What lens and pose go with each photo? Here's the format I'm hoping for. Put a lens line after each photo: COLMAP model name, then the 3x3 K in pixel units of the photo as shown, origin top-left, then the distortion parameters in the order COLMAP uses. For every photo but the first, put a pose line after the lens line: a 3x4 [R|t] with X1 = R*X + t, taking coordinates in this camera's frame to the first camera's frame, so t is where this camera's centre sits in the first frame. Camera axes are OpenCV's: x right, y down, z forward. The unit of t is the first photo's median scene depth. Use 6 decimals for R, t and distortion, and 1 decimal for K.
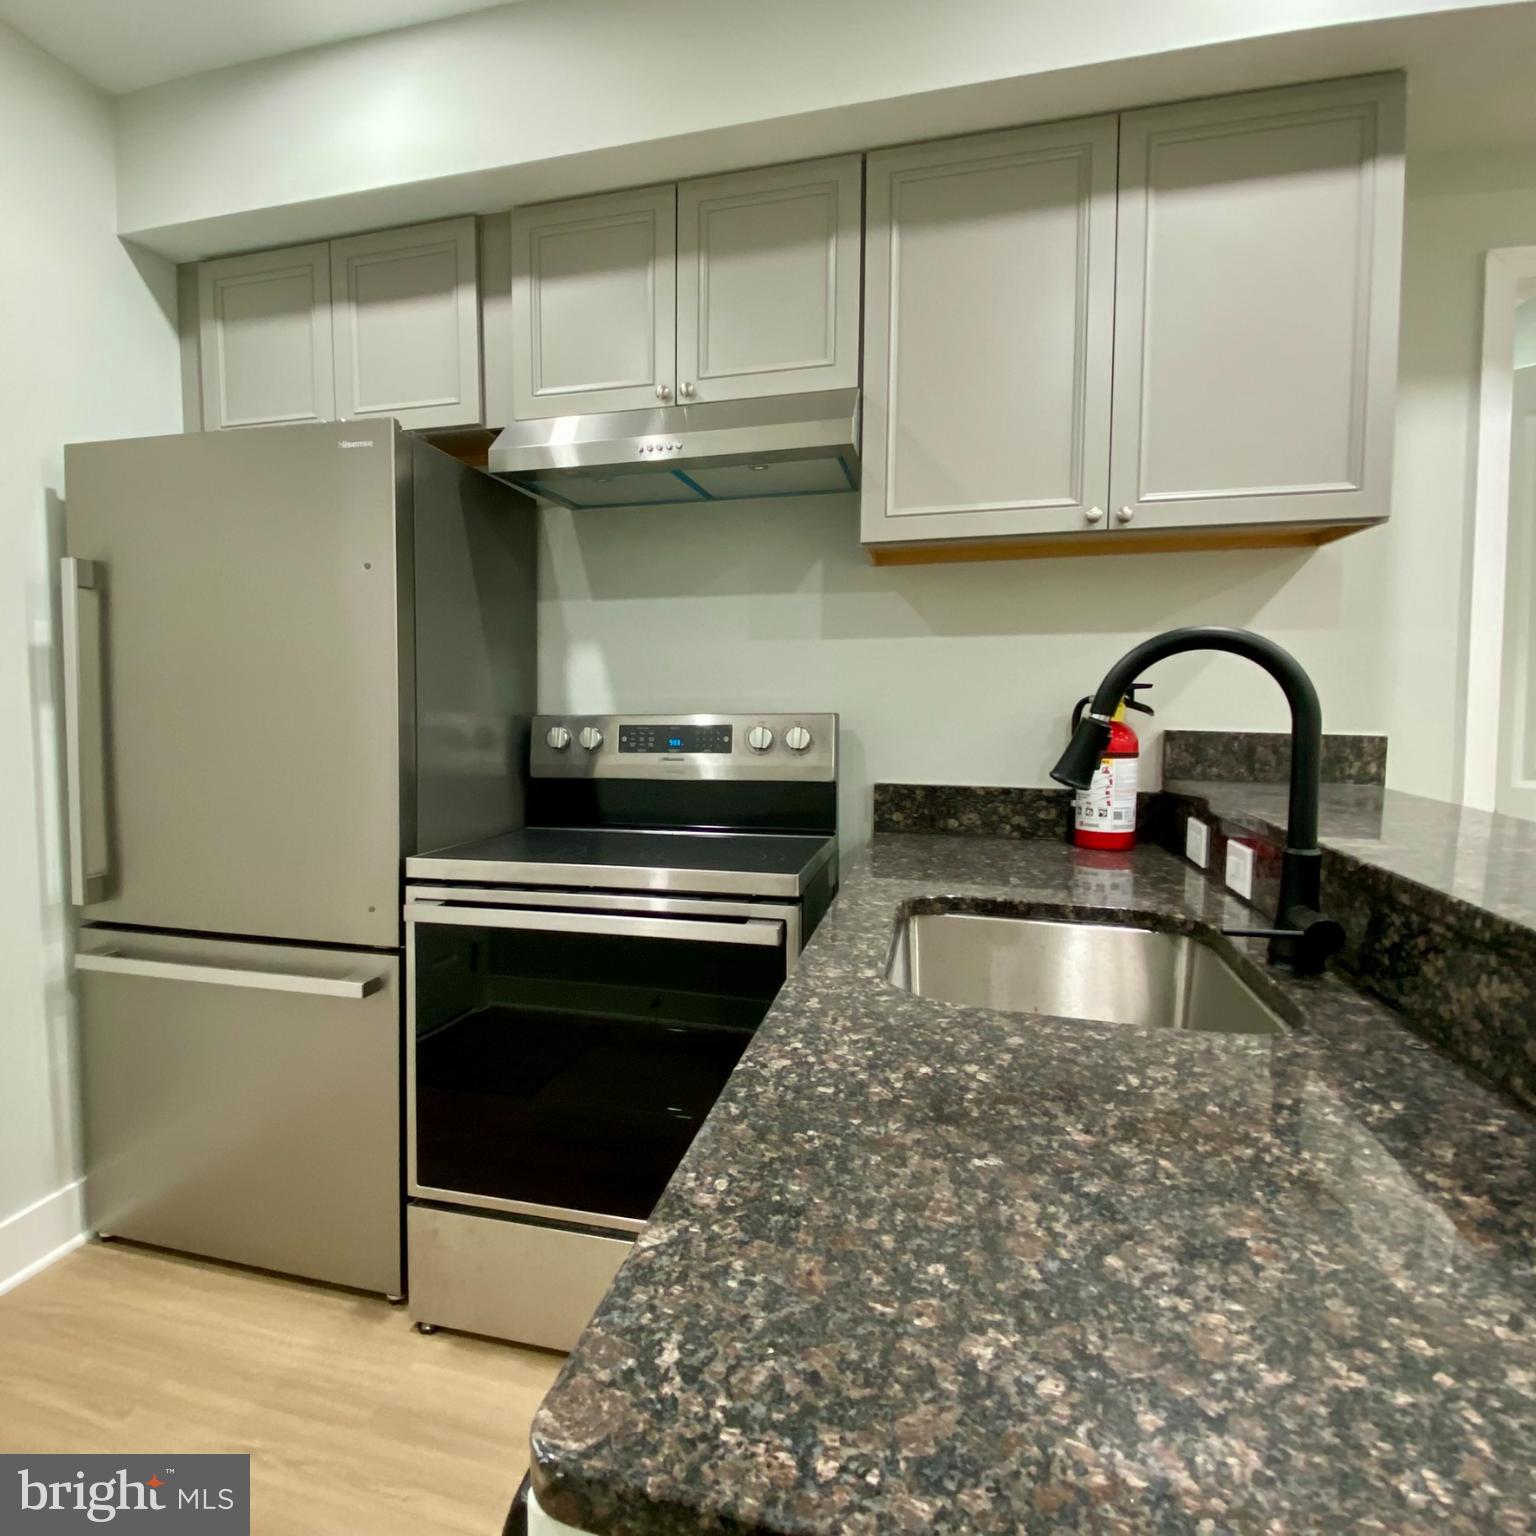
lens RADIAL K [[953.1, 0, 661.9], [0, 953.1, 757.7], [0, 0, 1]] dist [0.025361, -0.025536]
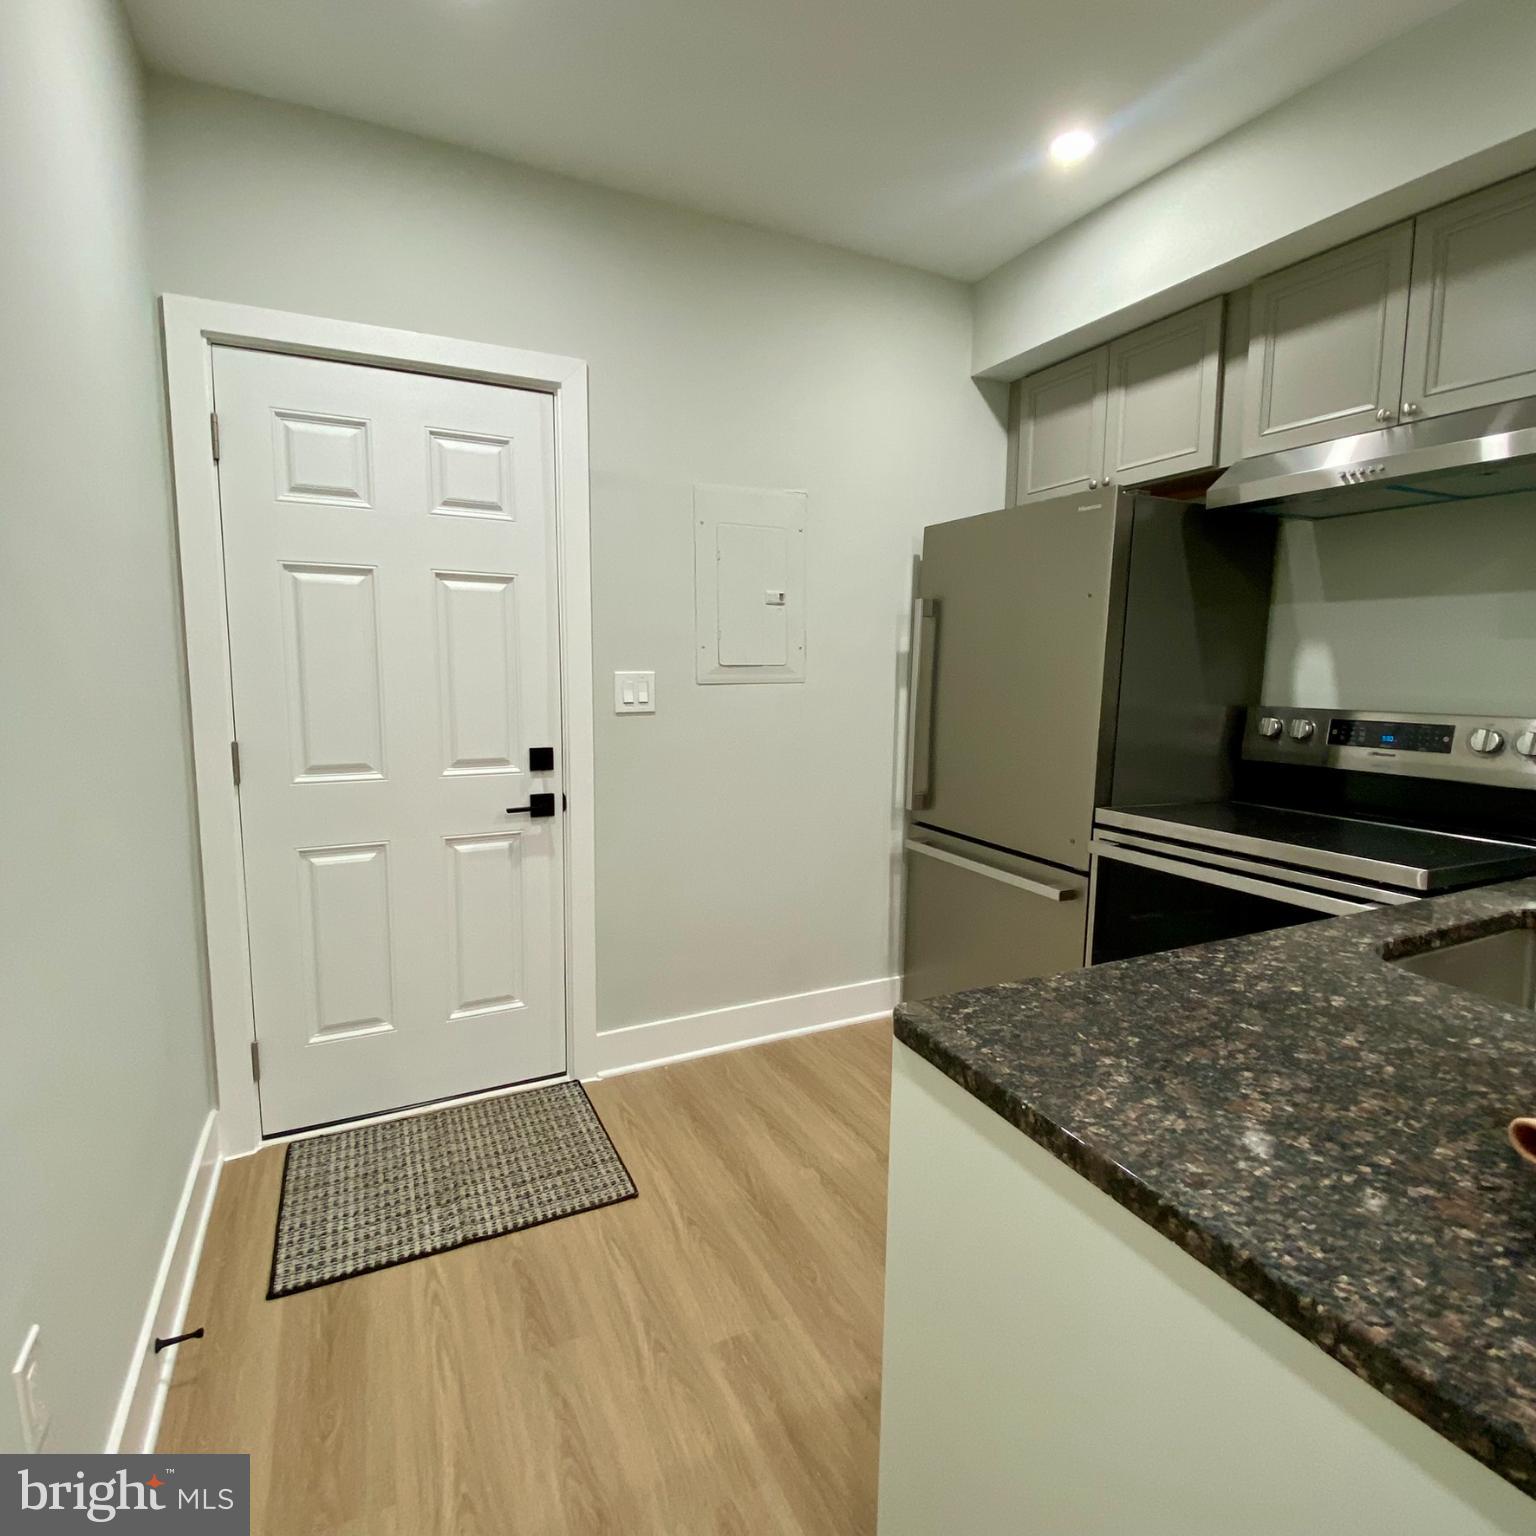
lens RADIAL K [[835.1, 0, 760.1], [0, 835.1, 757.2], [0, 0, 1]] dist [0.022492, -0.022417]
pose [[0.680008, 0.090951, -0.727542, 0.253954], [-0.060985, 0.995854, 0.067493, -0.018737], [0.730664, -0.001526, 0.682735, -0.169955]]
